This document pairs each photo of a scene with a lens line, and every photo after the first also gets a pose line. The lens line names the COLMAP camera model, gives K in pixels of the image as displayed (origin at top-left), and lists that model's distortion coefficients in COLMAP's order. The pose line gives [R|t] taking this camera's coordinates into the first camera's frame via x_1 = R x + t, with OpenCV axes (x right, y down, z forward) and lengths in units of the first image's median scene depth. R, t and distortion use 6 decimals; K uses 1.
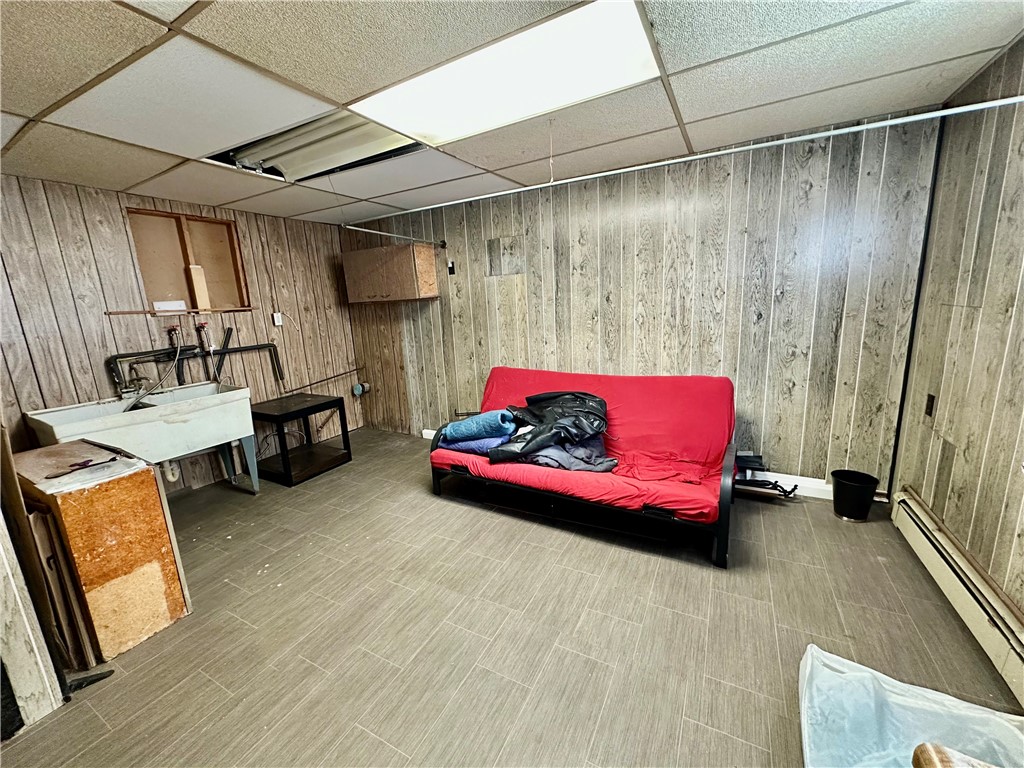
lens RADIAL K [[409.1, 0, 512.7], [0, 409.1, 384.4], [0, 0, 1]] dist [0.007990, -0.000081]
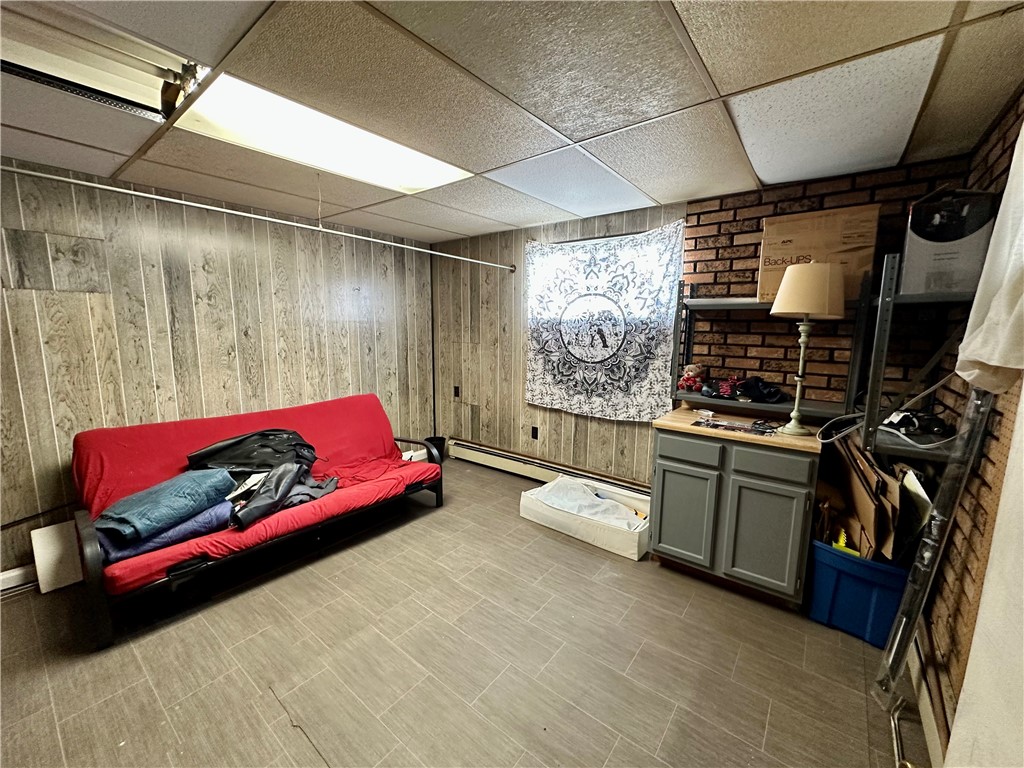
lens RADIAL K [[409.1, 0, 515.3], [0, 409.1, 384.6], [0, 0, 1]] dist [0.007990, -0.000081]
pose [[0.172670, -0.087935, 0.981047, -0.698166], [0.186723, 0.980869, 0.055055, -0.030773], [-0.967119, 0.173678, 0.185786, 0.267337]]
